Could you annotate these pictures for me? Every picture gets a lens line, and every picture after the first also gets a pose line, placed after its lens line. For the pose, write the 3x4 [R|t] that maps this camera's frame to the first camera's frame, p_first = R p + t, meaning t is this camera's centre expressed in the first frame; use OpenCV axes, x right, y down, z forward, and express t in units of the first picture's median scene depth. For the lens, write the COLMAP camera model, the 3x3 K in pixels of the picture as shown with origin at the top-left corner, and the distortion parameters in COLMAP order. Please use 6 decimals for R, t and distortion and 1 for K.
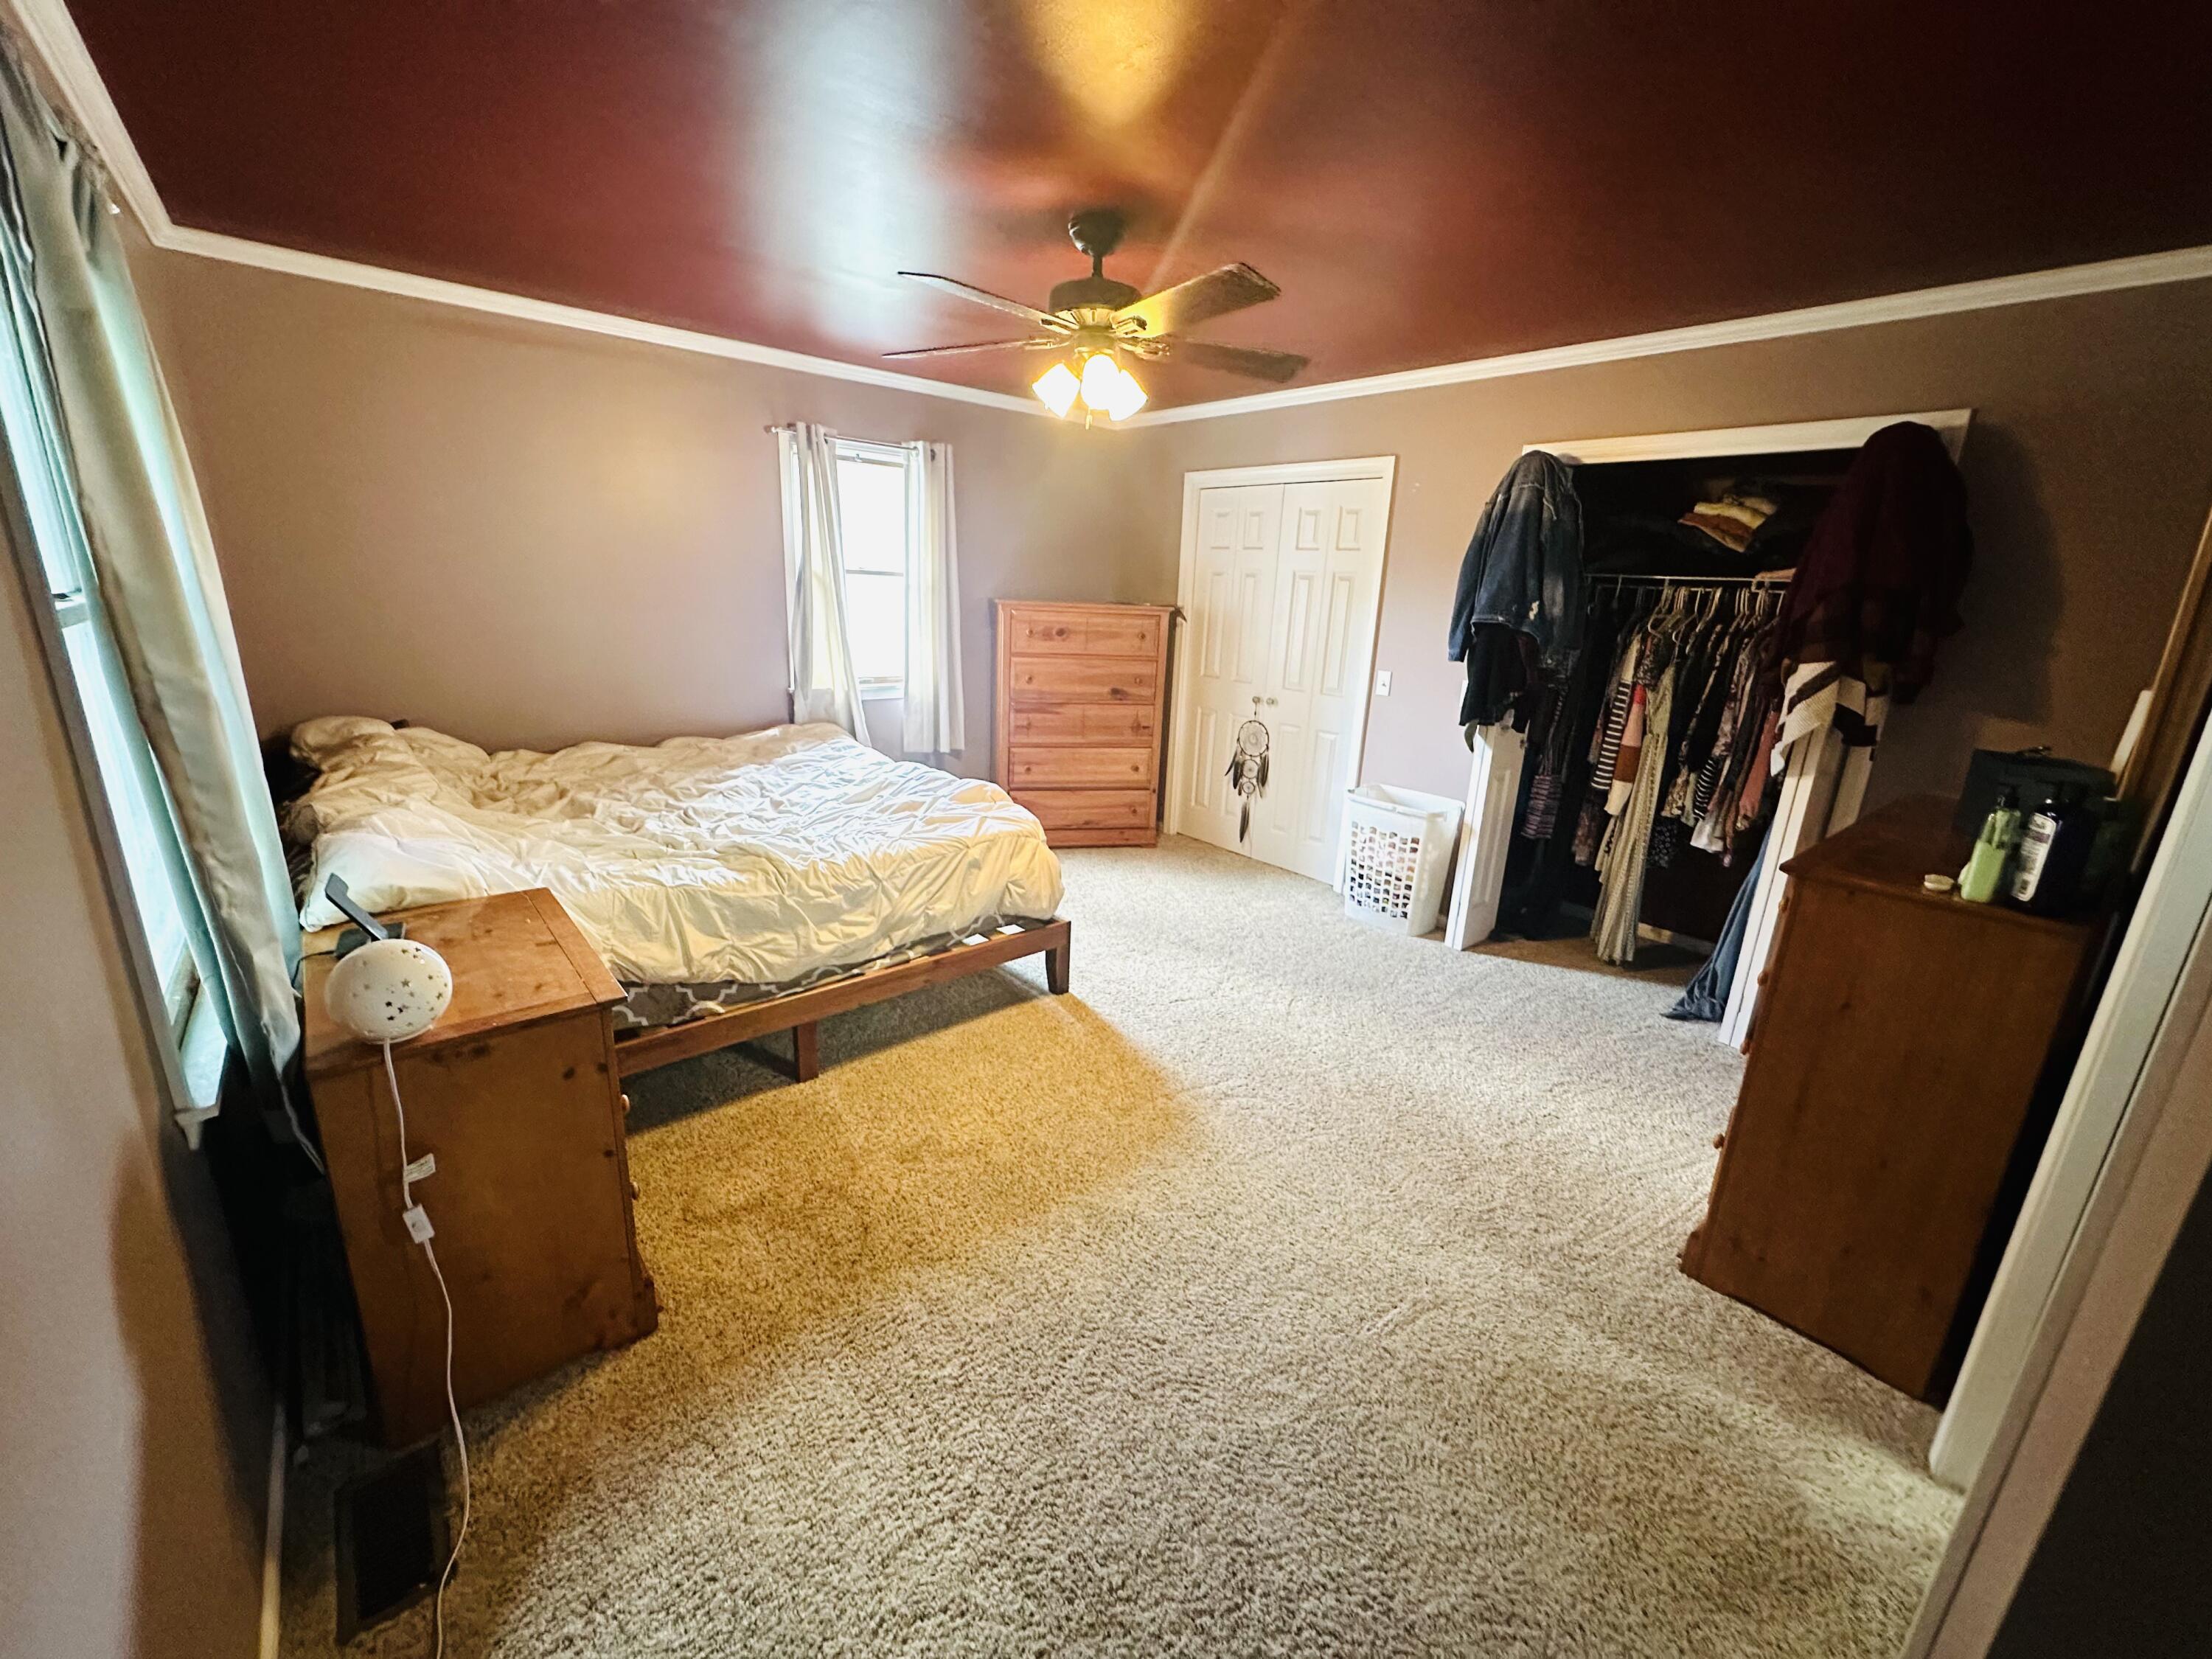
lens RADIAL K [[883.3, 0, 1106.0], [0, 883.3, 834.7], [0, 0, 1]] dist [-0.001475, 0.000775]
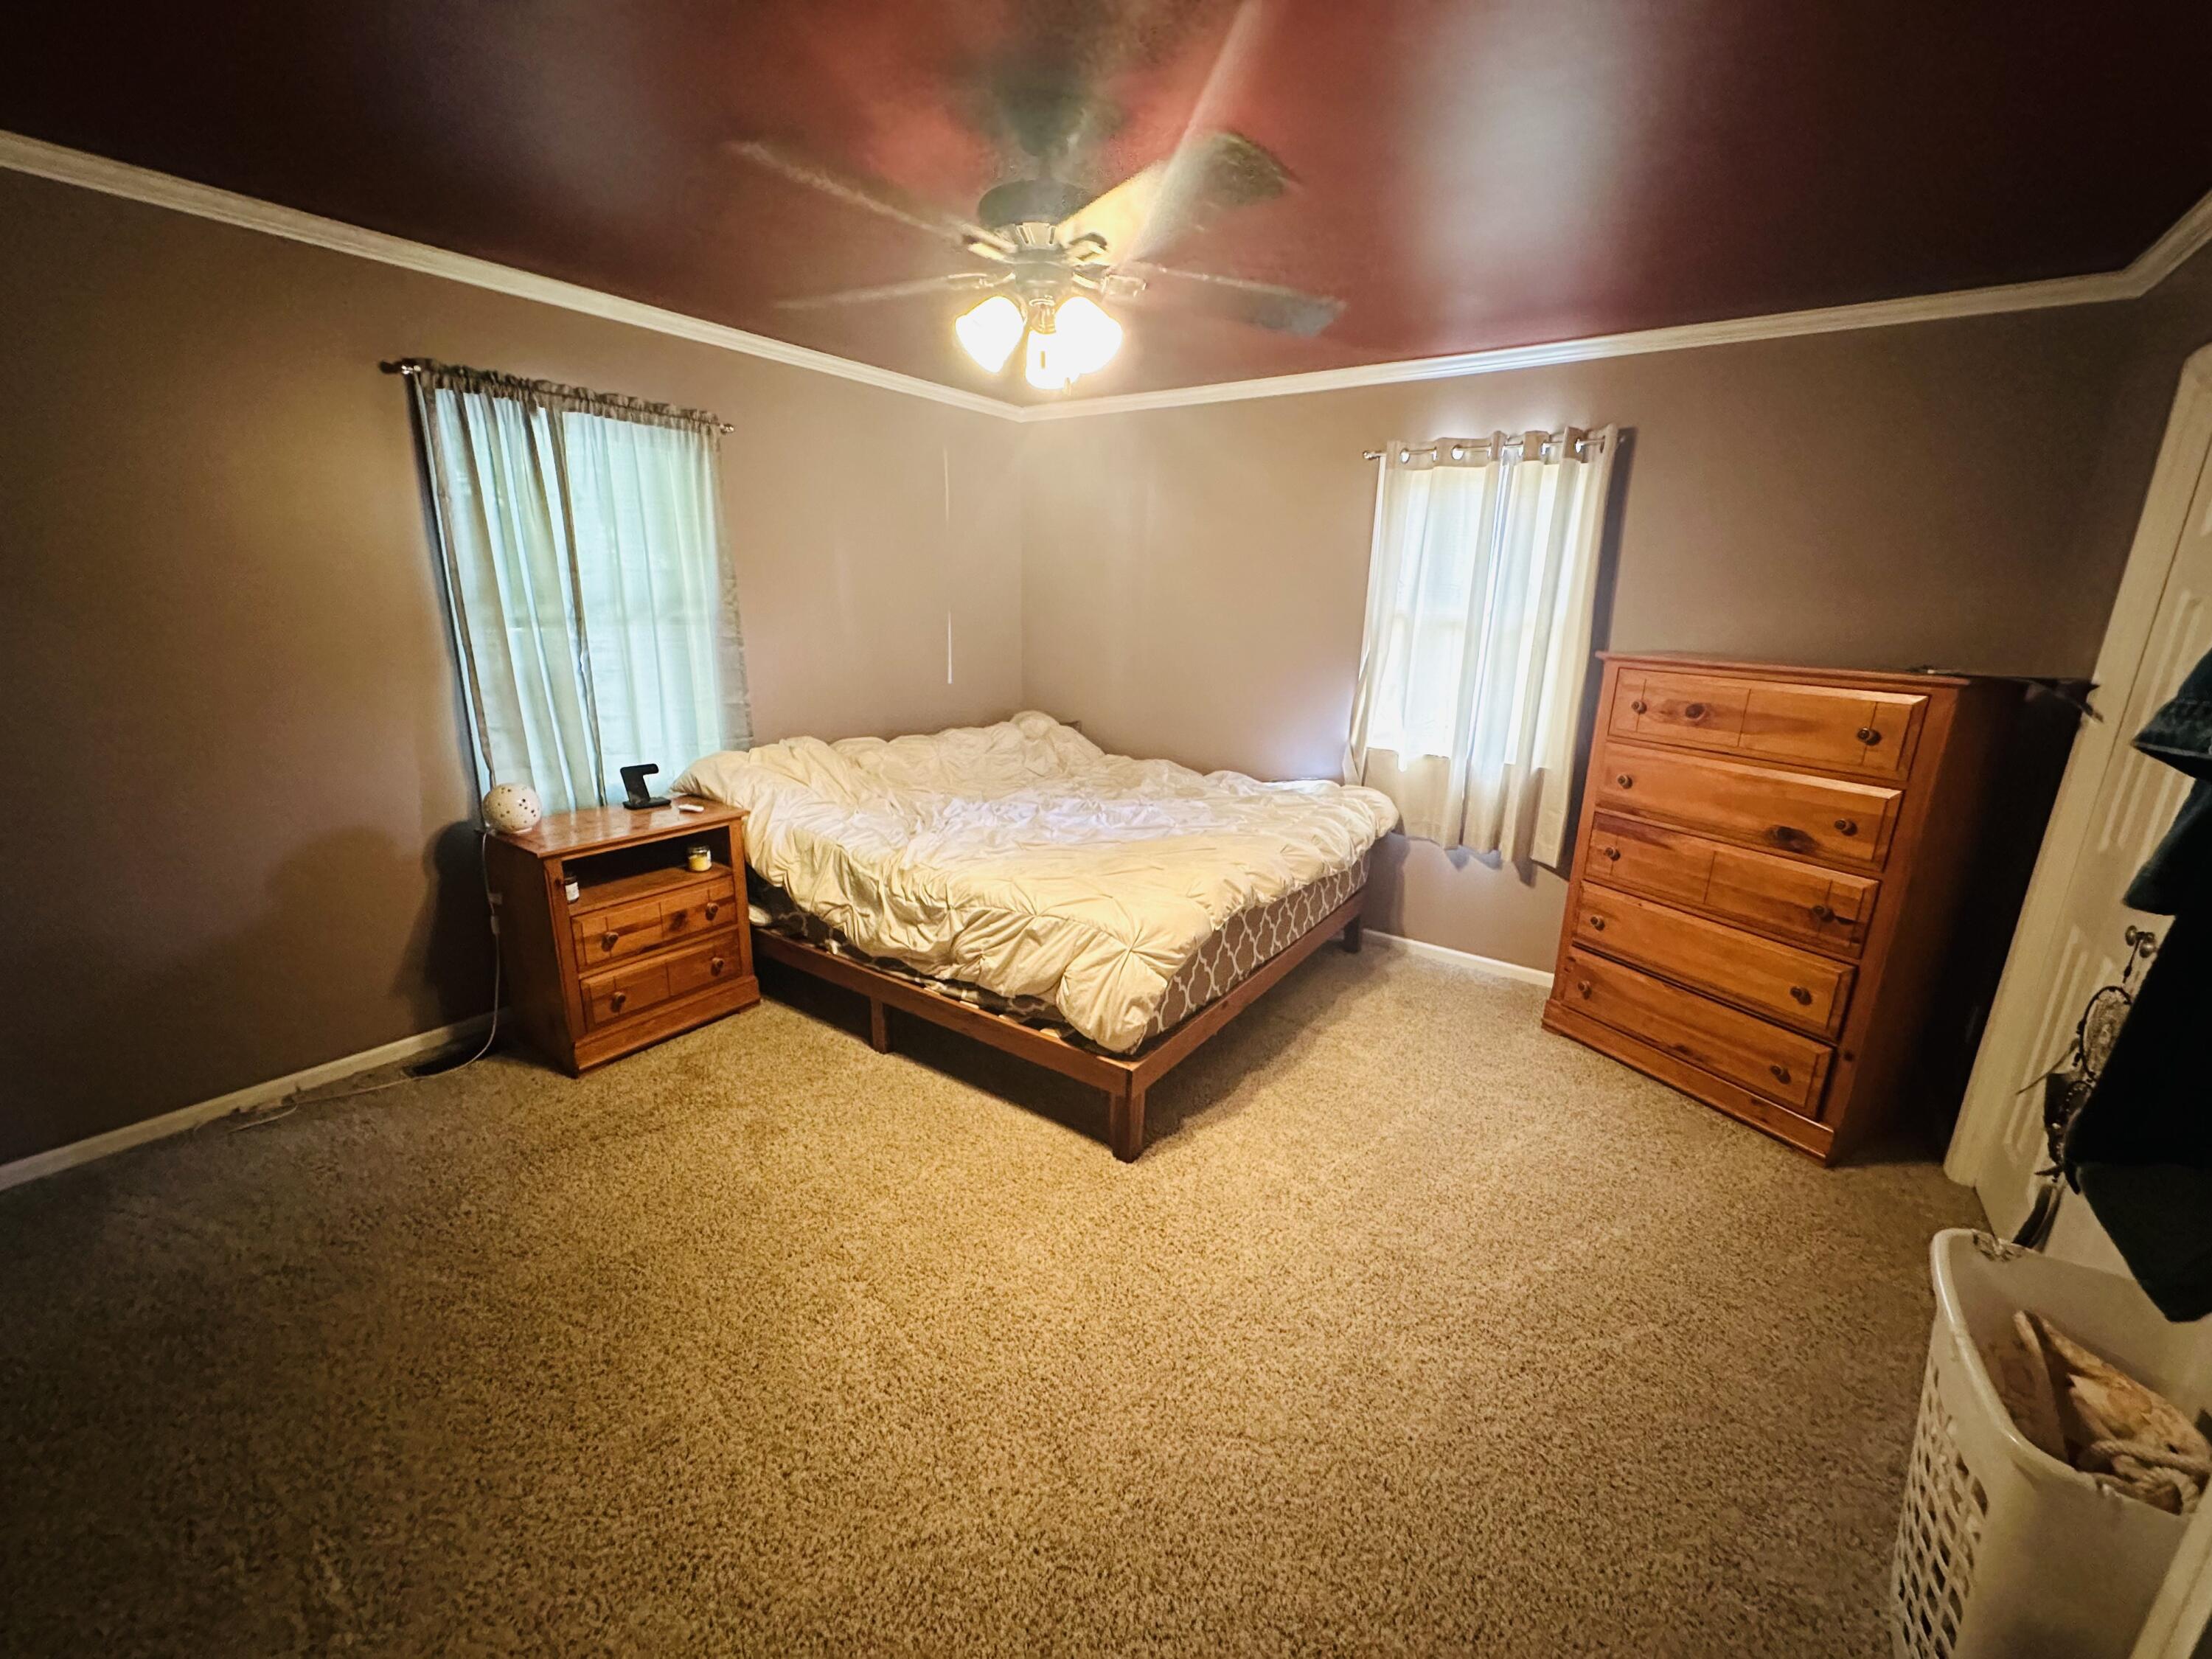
lens RADIAL K [[883.3, 0, 1101.5], [0, 883.3, 823.8], [0, 0, 1]] dist [-0.001475, 0.000775]
pose [[0.227247, 0.208762, -0.951198, 0.695176], [-0.277508, 0.950137, 0.142231, -0.222077], [0.933460, 0.231643, 0.273849, 0.827308]]
